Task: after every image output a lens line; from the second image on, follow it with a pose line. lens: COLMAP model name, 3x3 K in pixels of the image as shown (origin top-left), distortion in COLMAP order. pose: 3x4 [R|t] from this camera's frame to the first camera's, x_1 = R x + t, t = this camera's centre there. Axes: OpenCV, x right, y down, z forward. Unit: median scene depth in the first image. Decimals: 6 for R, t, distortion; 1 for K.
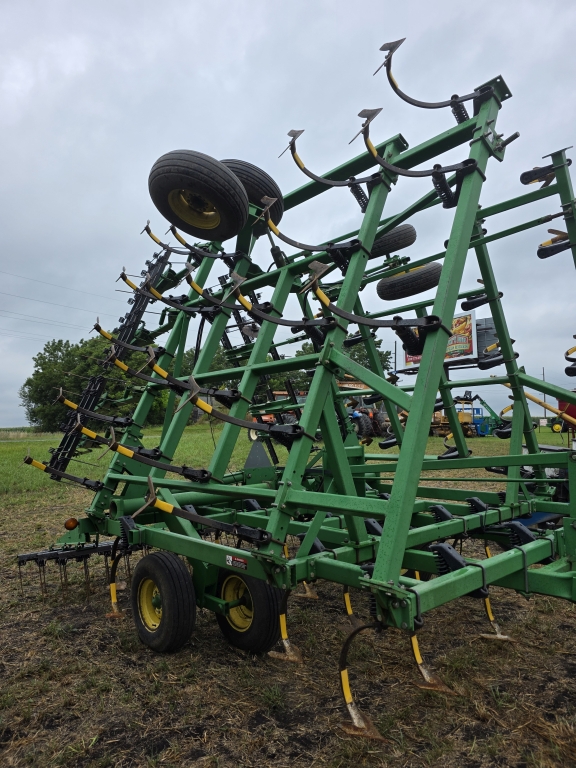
lens RADIAL K [[516.2, 0, 287.8], [0, 516.2, 383.9], [0, 0, 1]] dist [0.028336, -0.018032]
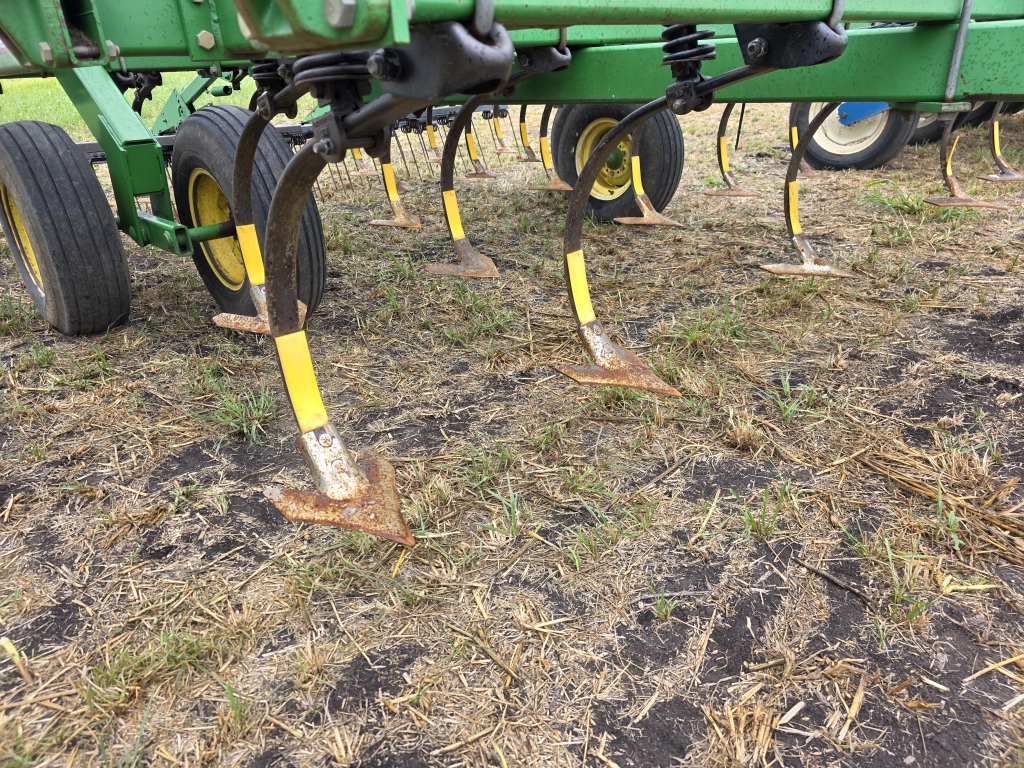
lens RADIAL K [[688.2, 0, 512.1], [0, 688.2, 384.1], [0, 0, 1]] dist [0.028336, -0.018032]
pose [[0.999602, -0.028040, 0.003203, 0.189865], [0.022813, 0.869599, 0.493231, 0.325160], [-0.016615, -0.492961, 0.869893, 0.544617]]
